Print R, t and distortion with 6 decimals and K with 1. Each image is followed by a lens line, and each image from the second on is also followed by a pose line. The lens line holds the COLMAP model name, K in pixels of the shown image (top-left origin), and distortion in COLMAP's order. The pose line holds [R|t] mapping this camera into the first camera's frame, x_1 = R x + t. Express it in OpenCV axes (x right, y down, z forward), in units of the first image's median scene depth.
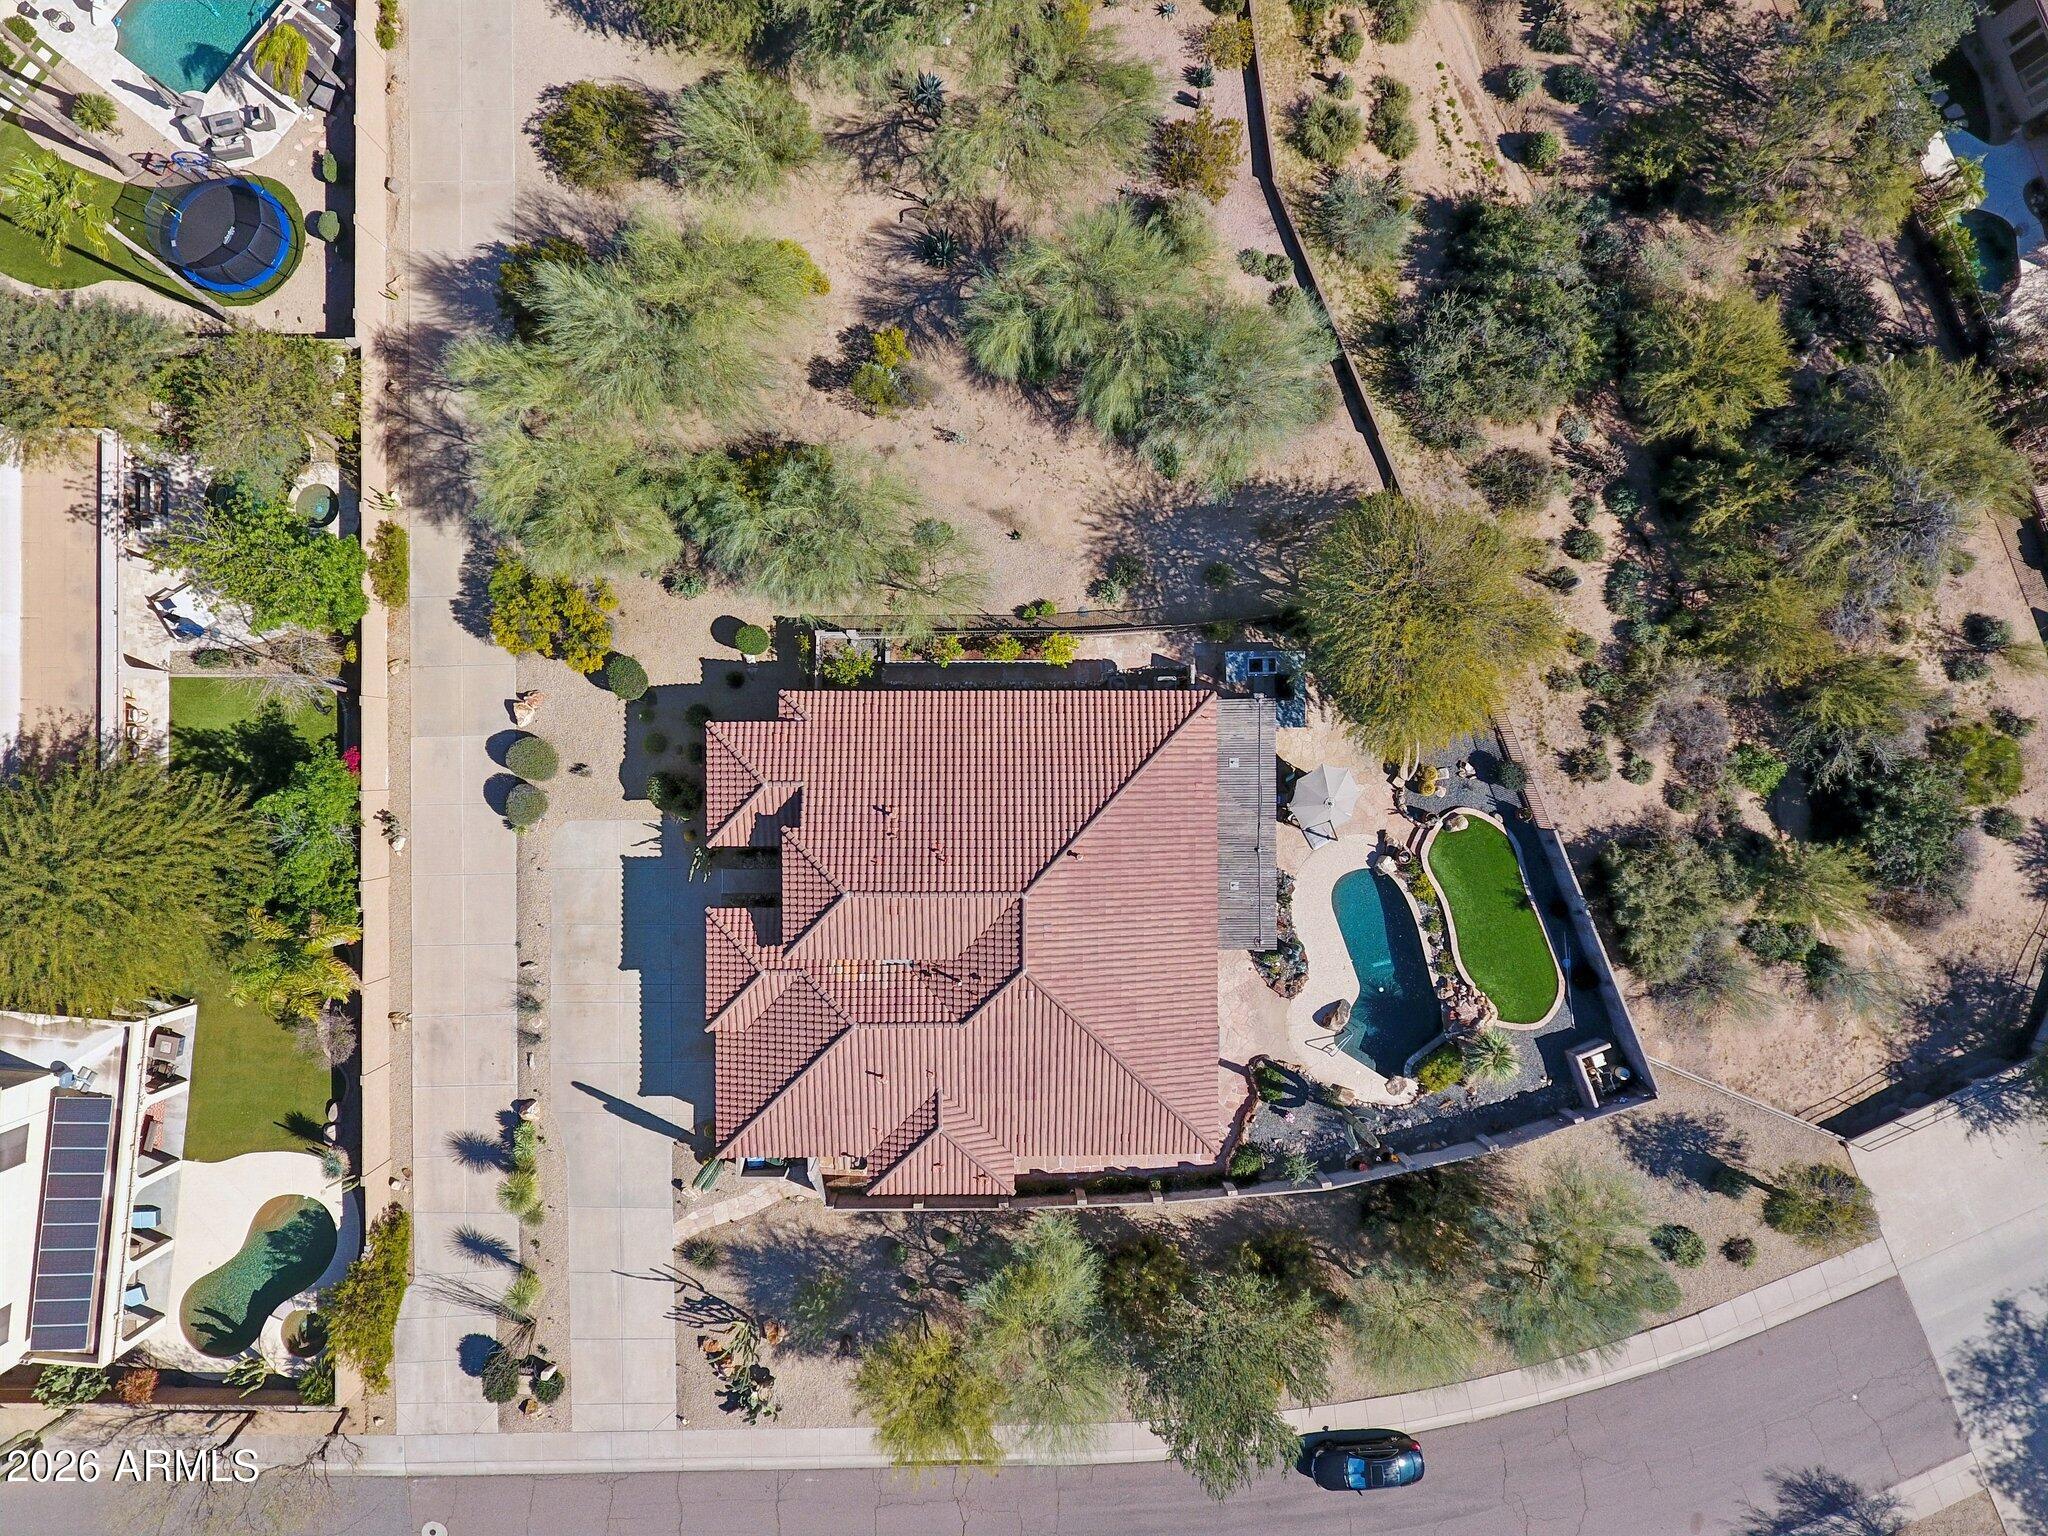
lens RADIAL K [[1247.5, 0, 1020.4], [0, 1247.5, 740.7], [0, 0, 1]] dist [-0.007296, -0.000898]
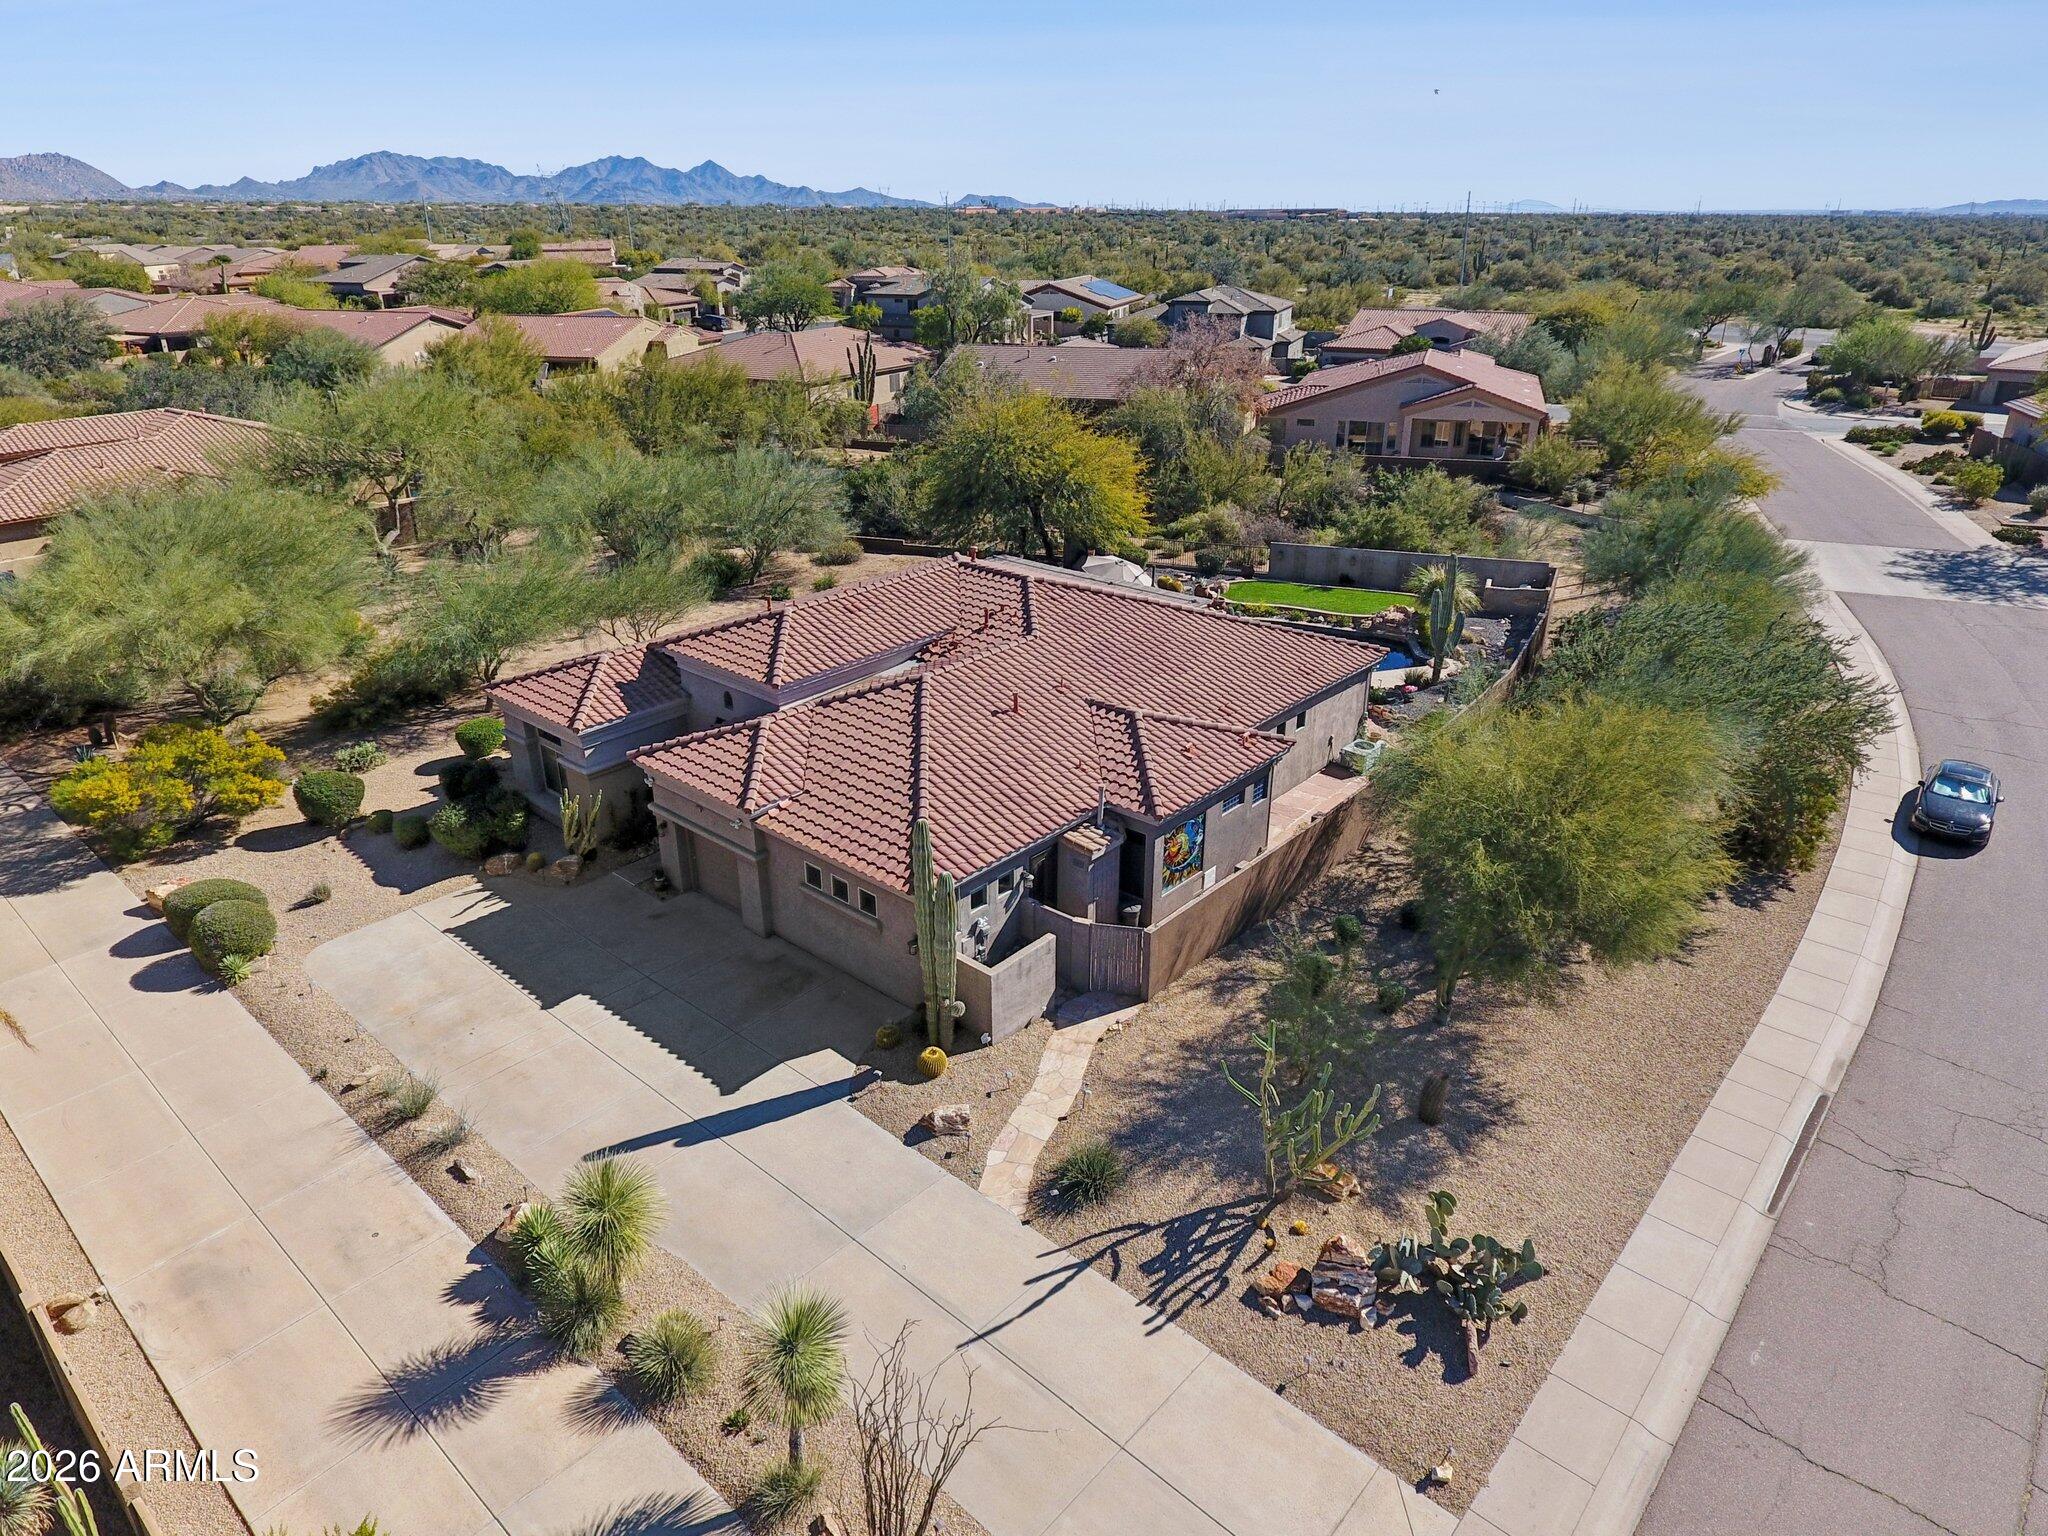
lens RADIAL K [[1246.8, 0, 1008.5], [0, 1246.8, 724.2], [0, 0, 1]] dist [-0.000058, -0.000440]
pose [[0.668802, -0.318881, 0.671579, -0.496394], [0.743282, 0.268144, -0.612887, 0.601707], [0.015358, 0.909073, 0.416354, 0.674990]]
